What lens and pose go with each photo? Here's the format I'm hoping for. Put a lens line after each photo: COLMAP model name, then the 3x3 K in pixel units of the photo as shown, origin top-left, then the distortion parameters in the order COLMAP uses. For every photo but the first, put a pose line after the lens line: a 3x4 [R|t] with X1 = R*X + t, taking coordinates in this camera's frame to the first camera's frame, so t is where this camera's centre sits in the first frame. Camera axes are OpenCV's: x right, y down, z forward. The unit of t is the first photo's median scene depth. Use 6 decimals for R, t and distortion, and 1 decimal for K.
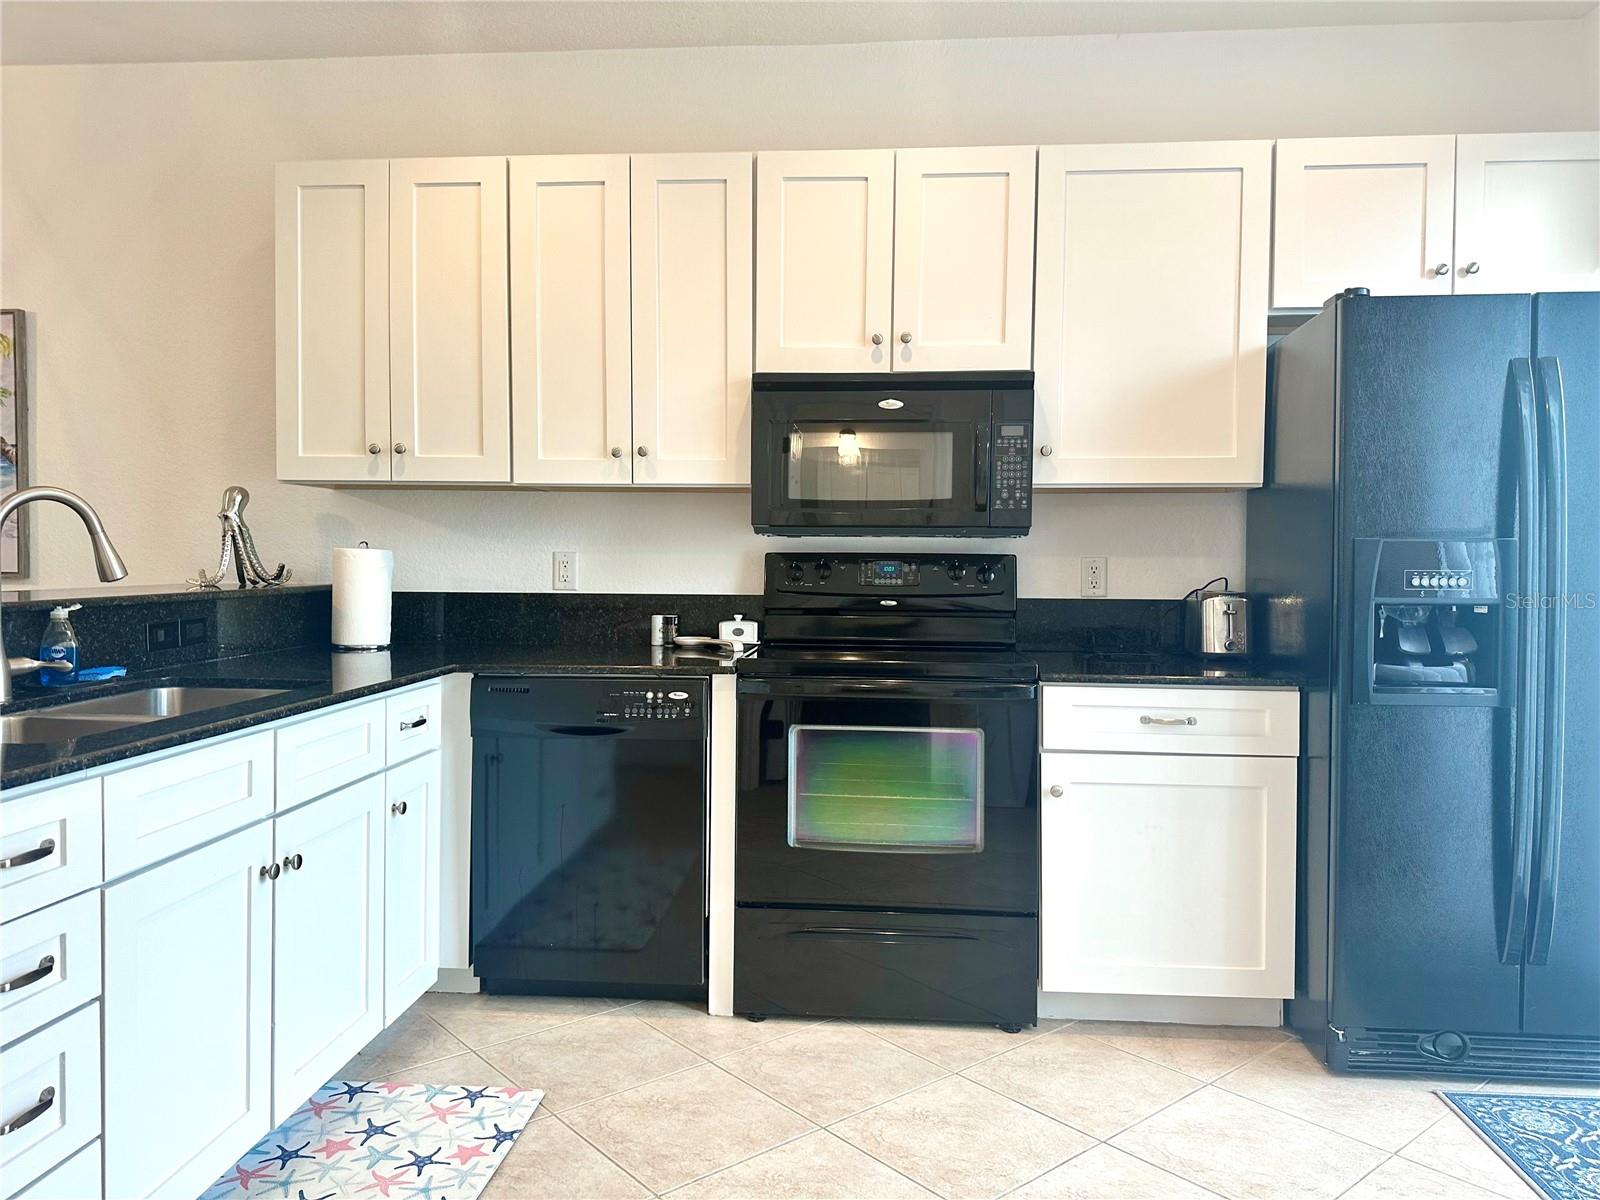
lens RADIAL K [[1099.8, 0, 800.0], [0, 1099.8, 600.0], [0, 0, 1]] dist [0.077788, -0.101711]
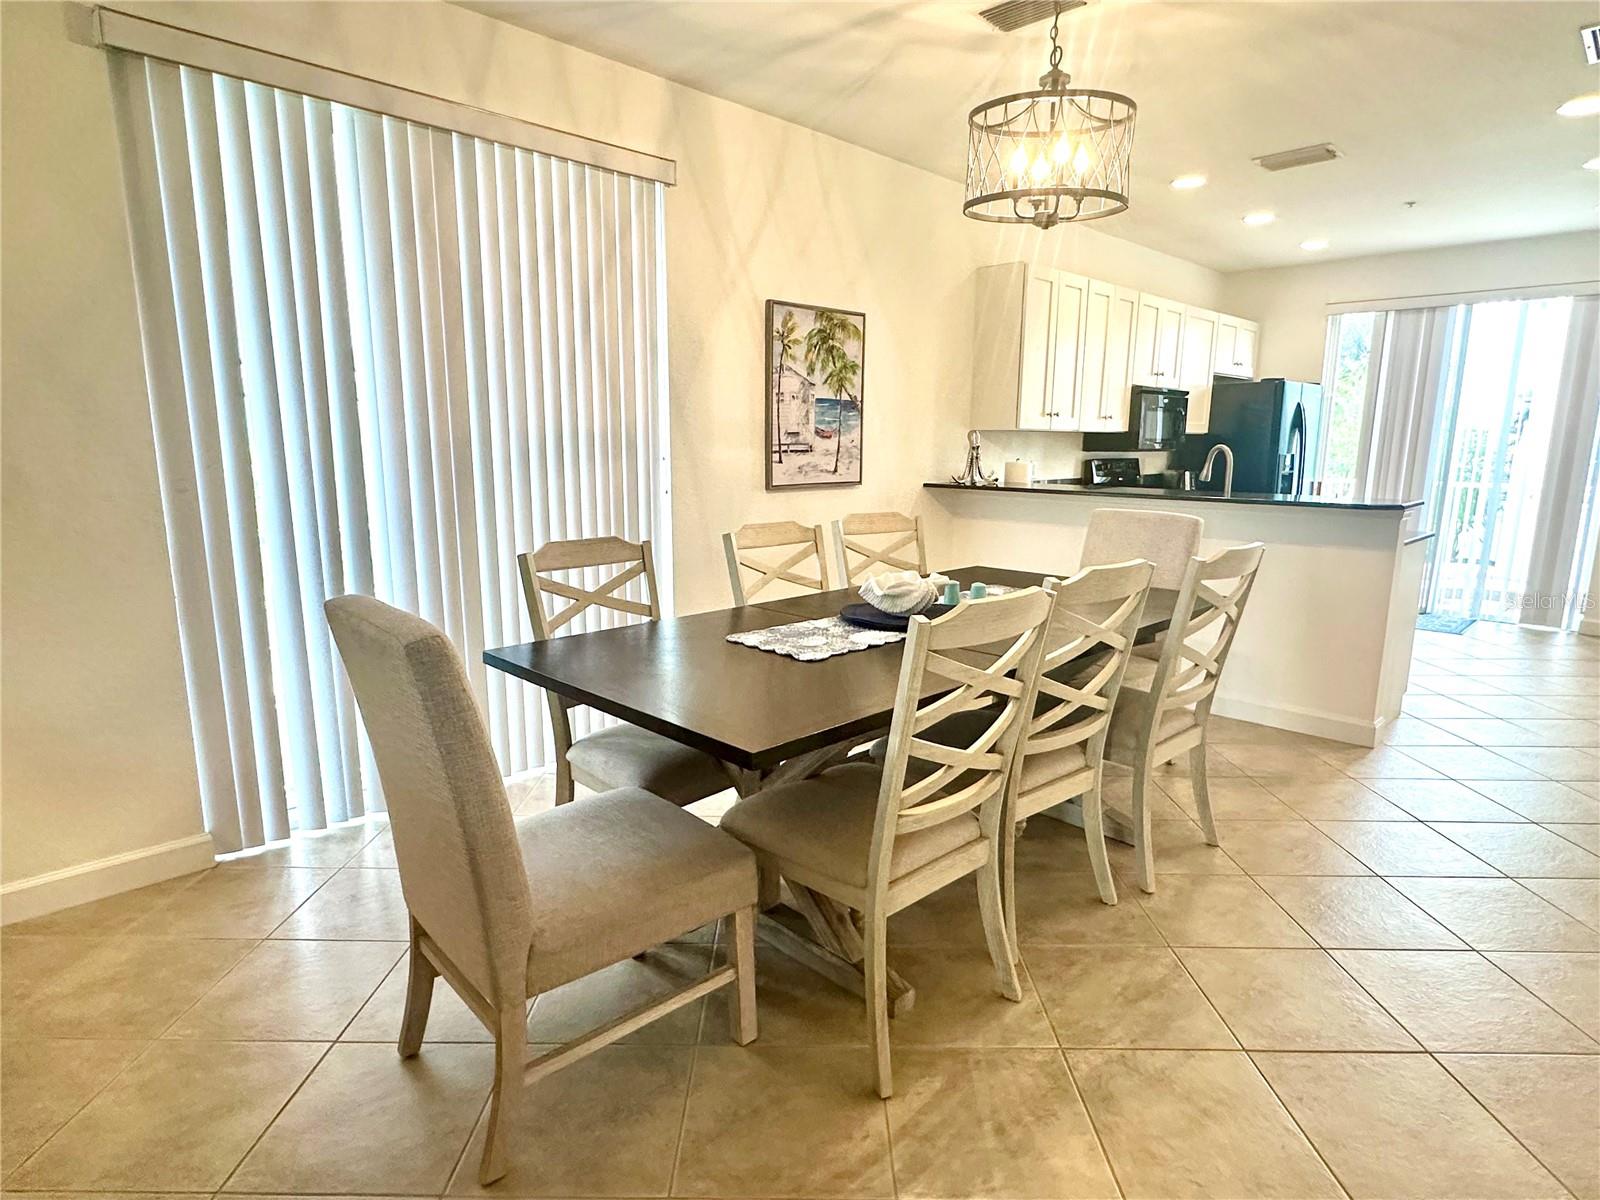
lens RADIAL K [[887.2, 0, 795.8], [0, 887.2, 601.2], [0, 0, 1]] dist [0.000599, -0.000838]
pose [[0.667995, -0.141629, 0.730564, -1.975550], [0.035528, 0.986672, 0.158794, -0.072869], [-0.743317, -0.080118, 0.664124, 0.247983]]
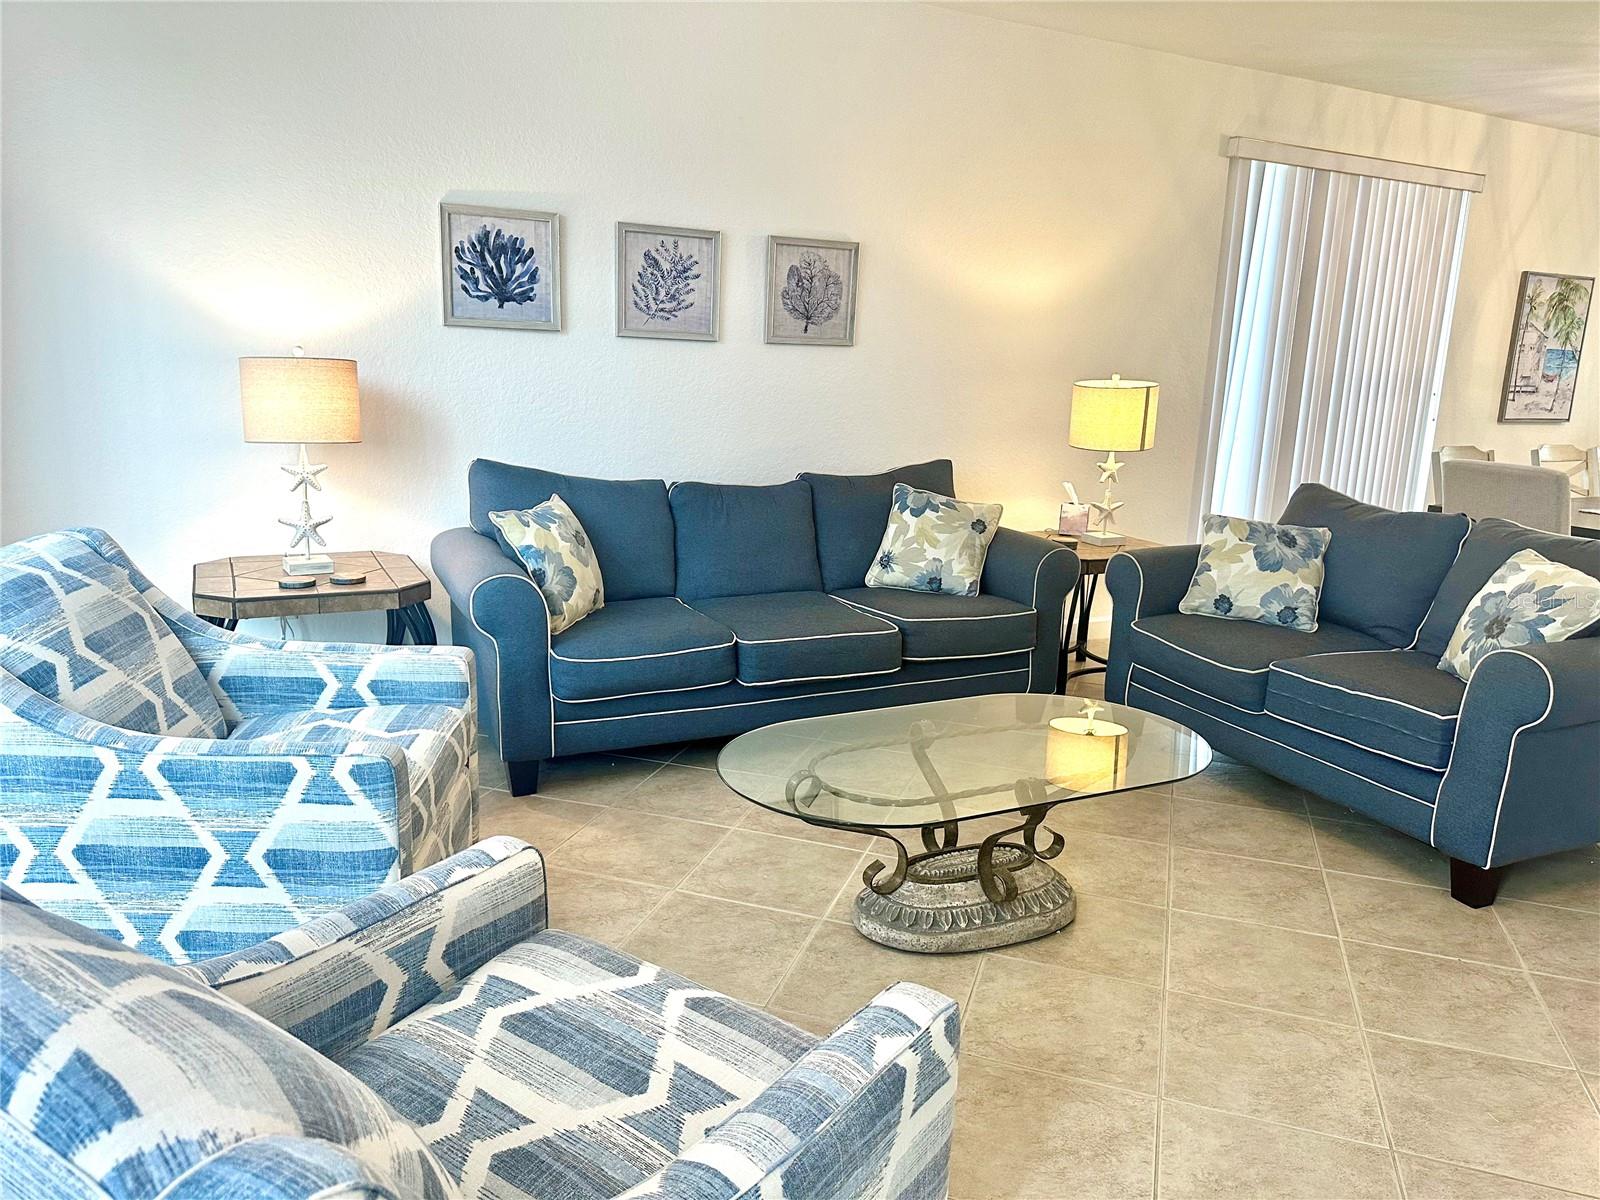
lens RADIAL K [[1099.8, 0, 800.0], [0, 1099.8, 600.0], [0, 0, 1]] dist [0.077788, -0.101711]
pose [[0.871936, -0.091262, 0.481038, -3.215665], [-0.000586, 0.982280, 0.187419, -0.091997], [-0.489619, -0.163699, 0.856432, -0.035091]]
